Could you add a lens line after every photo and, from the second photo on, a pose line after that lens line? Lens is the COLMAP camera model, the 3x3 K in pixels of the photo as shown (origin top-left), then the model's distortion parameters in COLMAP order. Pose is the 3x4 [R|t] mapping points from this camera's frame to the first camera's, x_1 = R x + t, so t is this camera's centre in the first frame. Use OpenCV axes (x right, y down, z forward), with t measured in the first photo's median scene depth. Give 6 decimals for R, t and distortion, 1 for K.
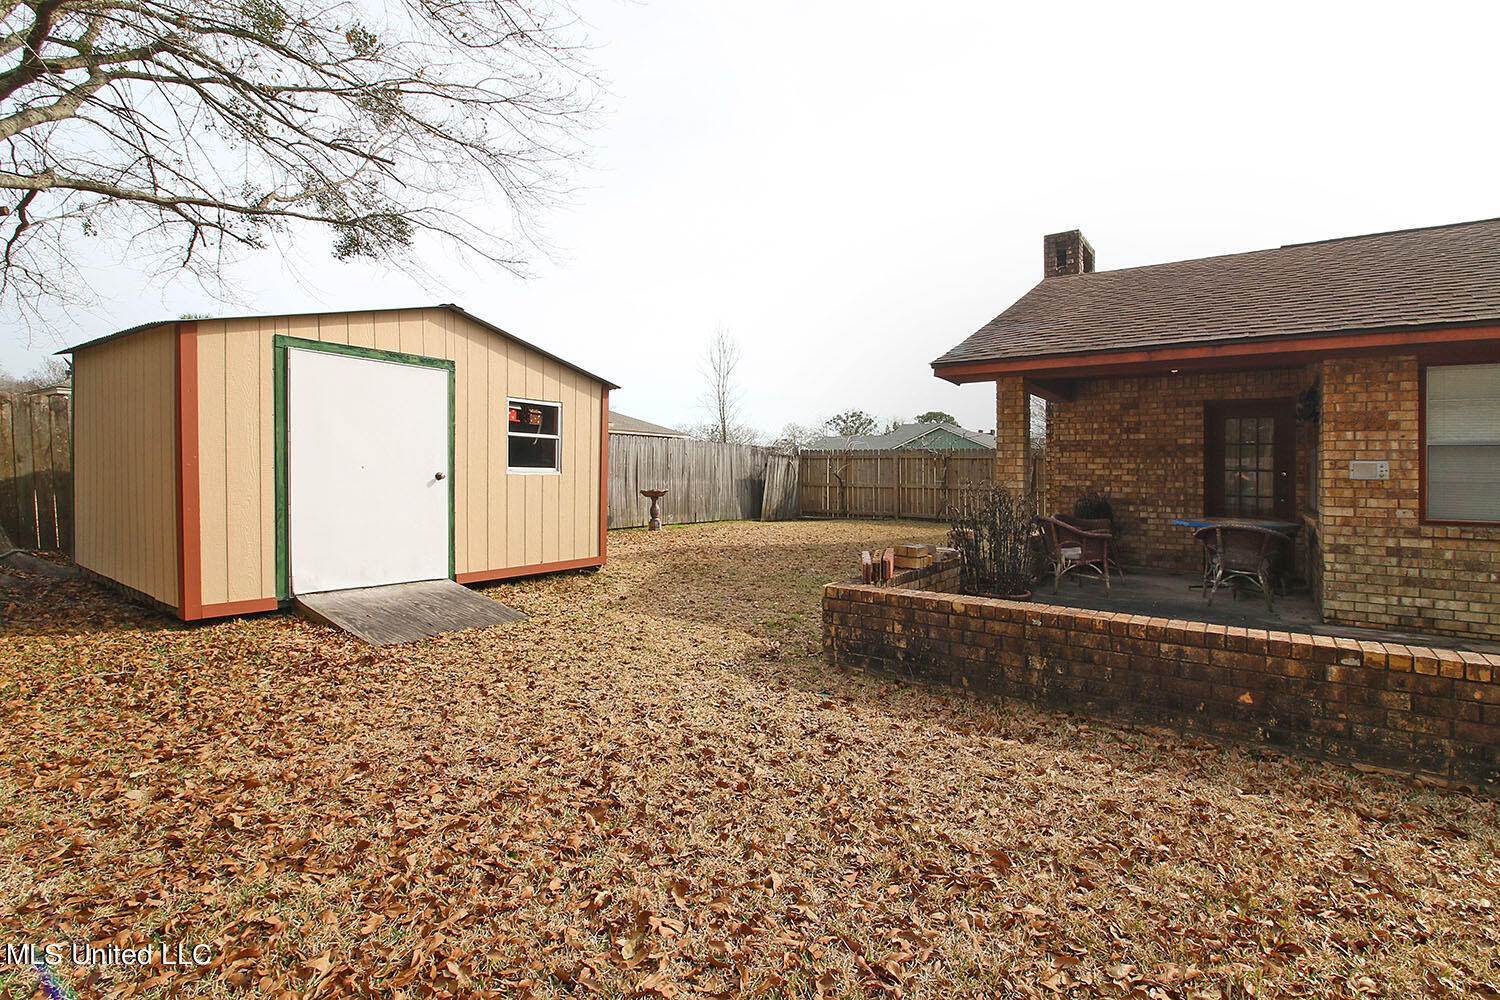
lens RADIAL K [[695.4, 0, 763.2], [0, 695.4, 495.9], [0, 0, 1]] dist [-0.002546, -0.009709]
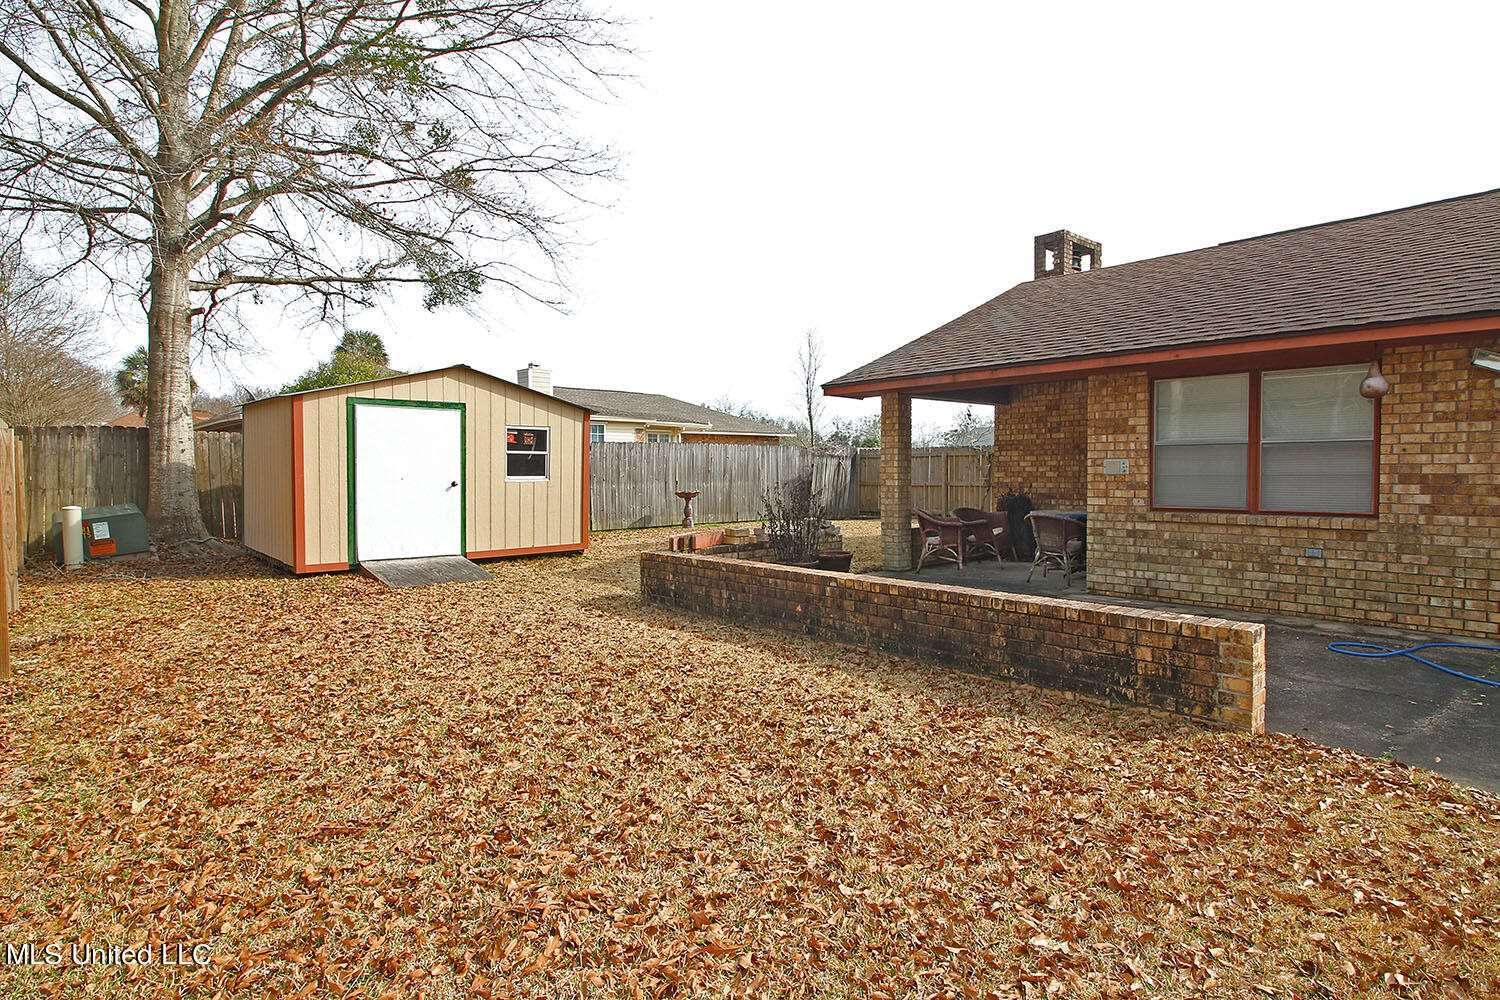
lens RADIAL K [[822.5, 0, 754.9], [0, 822.5, 482.8], [0, 0, 1]] dist [0.003540, -0.000066]
pose [[0.969529, -0.016646, -0.244411, 0.543508], [0.012035, 0.999720, -0.020349, 0.011492], [0.244682, 0.016788, 0.969458, -0.494287]]
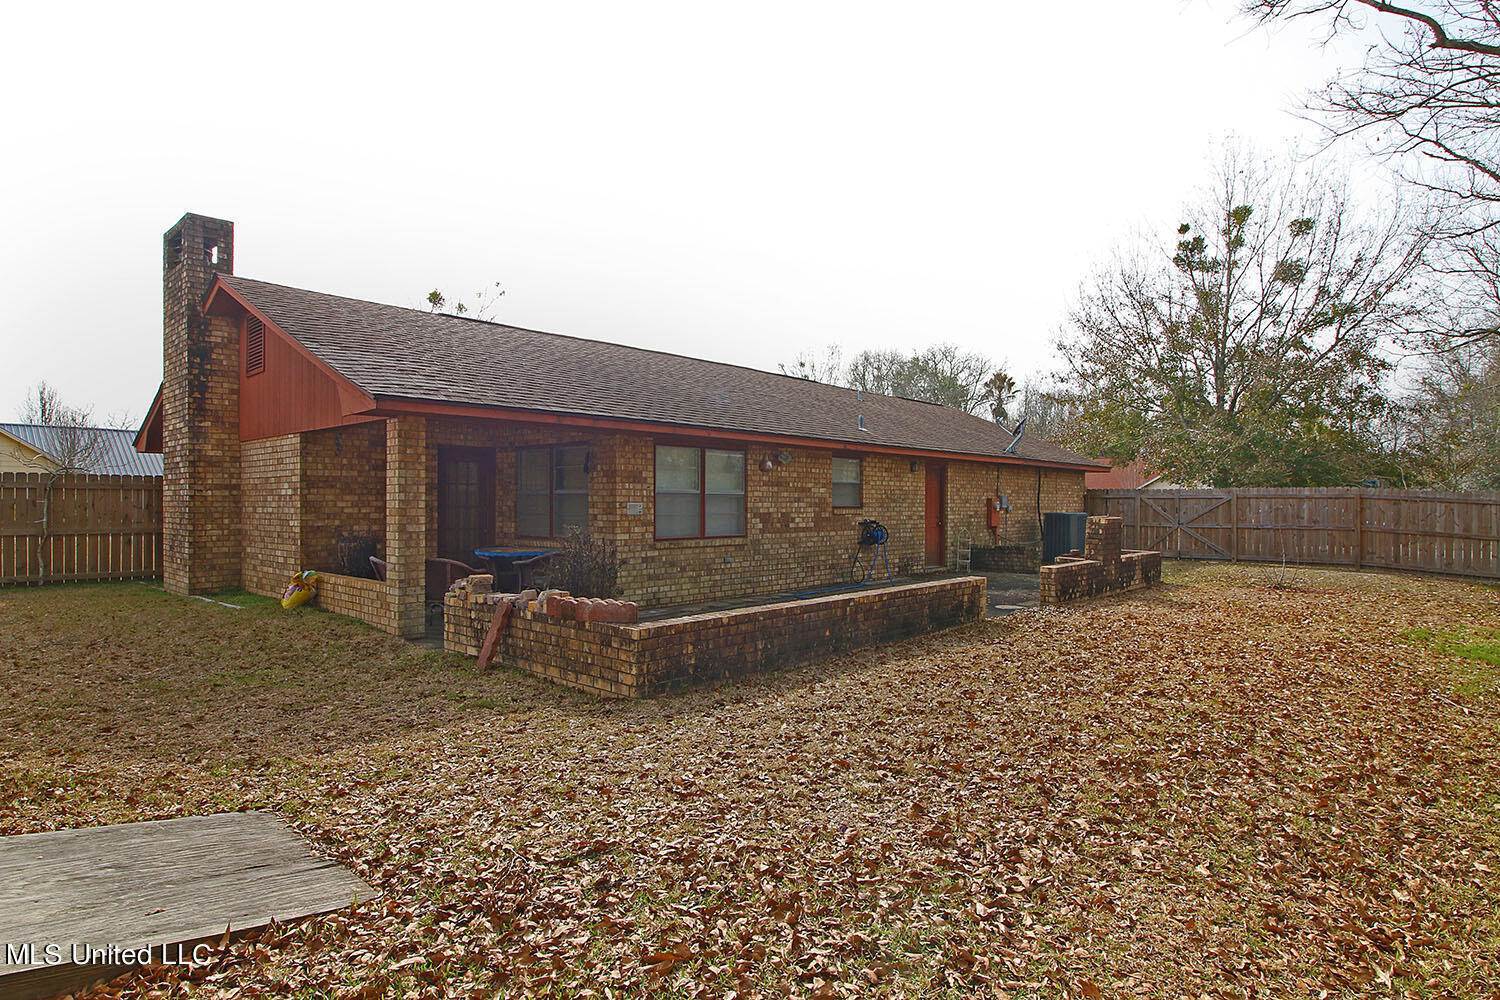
lens RADIAL K [[822.5, 0, 754.9], [0, 822.5, 482.8], [0, 0, 1]] dist [0.003540, -0.000066]
pose [[0.112633, 0.009986, 0.993586, -0.816244], [0.034271, 0.999316, -0.013929, -0.053047], [-0.993045, 0.035620, 0.112214, 0.462021]]
